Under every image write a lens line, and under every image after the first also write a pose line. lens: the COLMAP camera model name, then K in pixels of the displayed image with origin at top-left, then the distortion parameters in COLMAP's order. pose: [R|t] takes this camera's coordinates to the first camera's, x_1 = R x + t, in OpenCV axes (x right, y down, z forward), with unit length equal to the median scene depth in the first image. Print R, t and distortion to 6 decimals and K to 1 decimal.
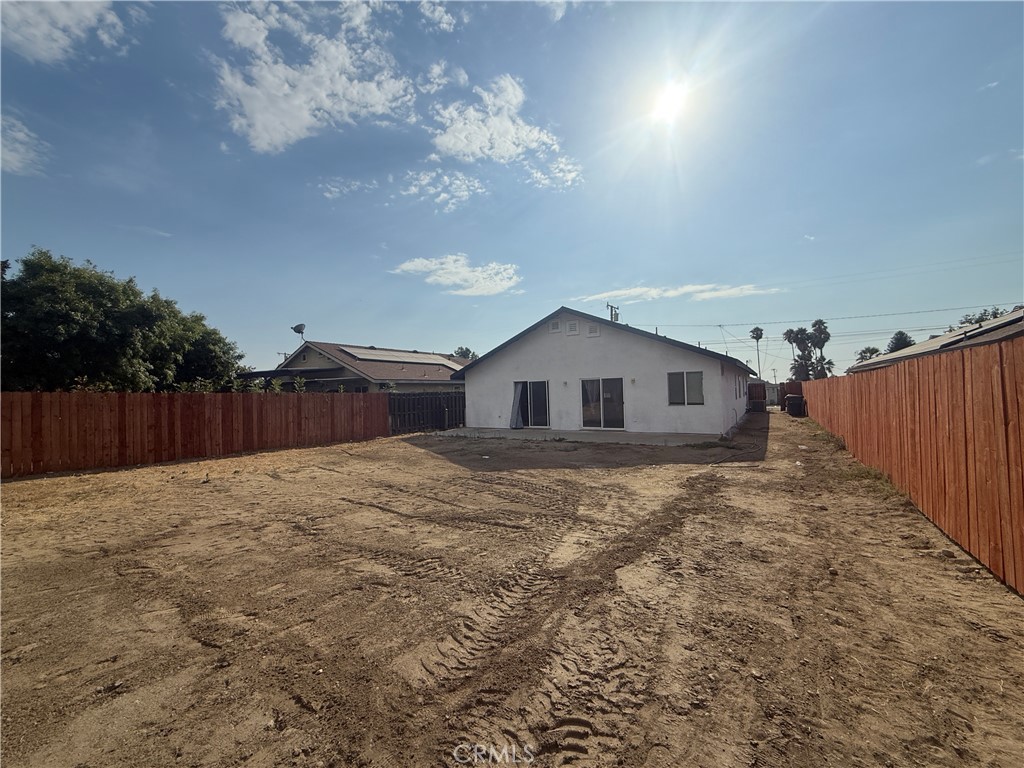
lens RADIAL K [[411.2, 0, 506.4], [0, 411.2, 384.9], [0, 0, 1]] dist [-0.001030, 0.000075]
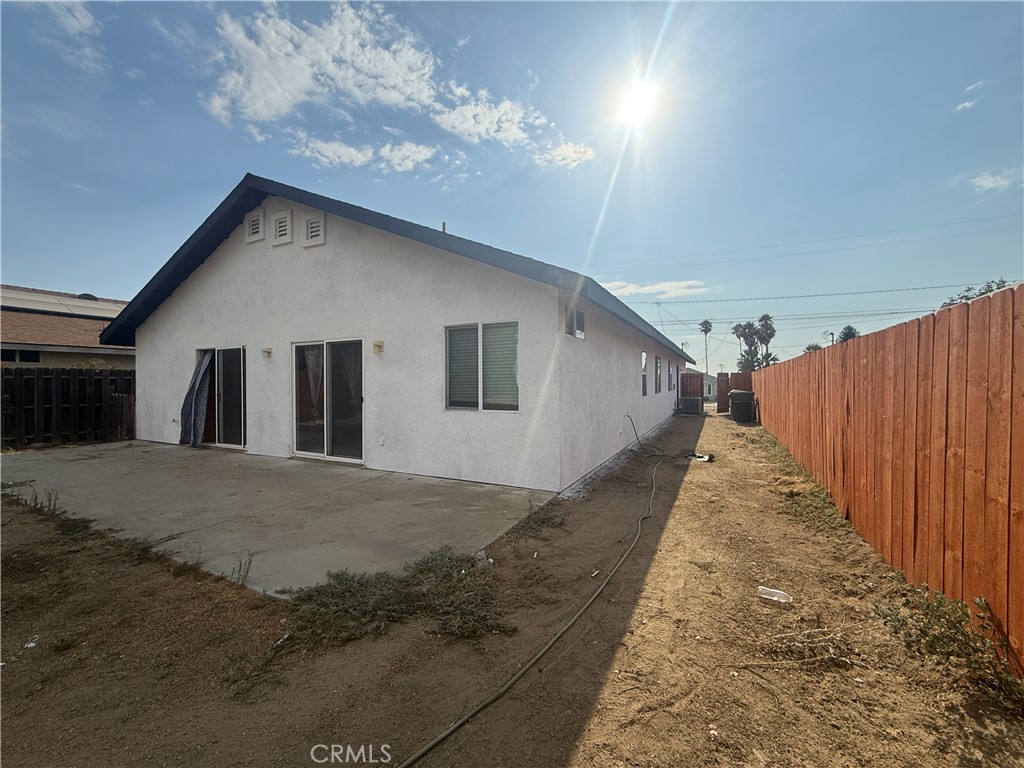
lens RADIAL K [[411.2, 0, 511.4], [0, 411.2, 381.6], [0, 0, 1]] dist [-0.001030, 0.000075]
pose [[0.994366, 0.024050, 0.103239, 0.259748], [-0.025711, 0.999560, 0.014784, 0.010102], [-0.102838, -0.017355, 0.994547, 0.372598]]
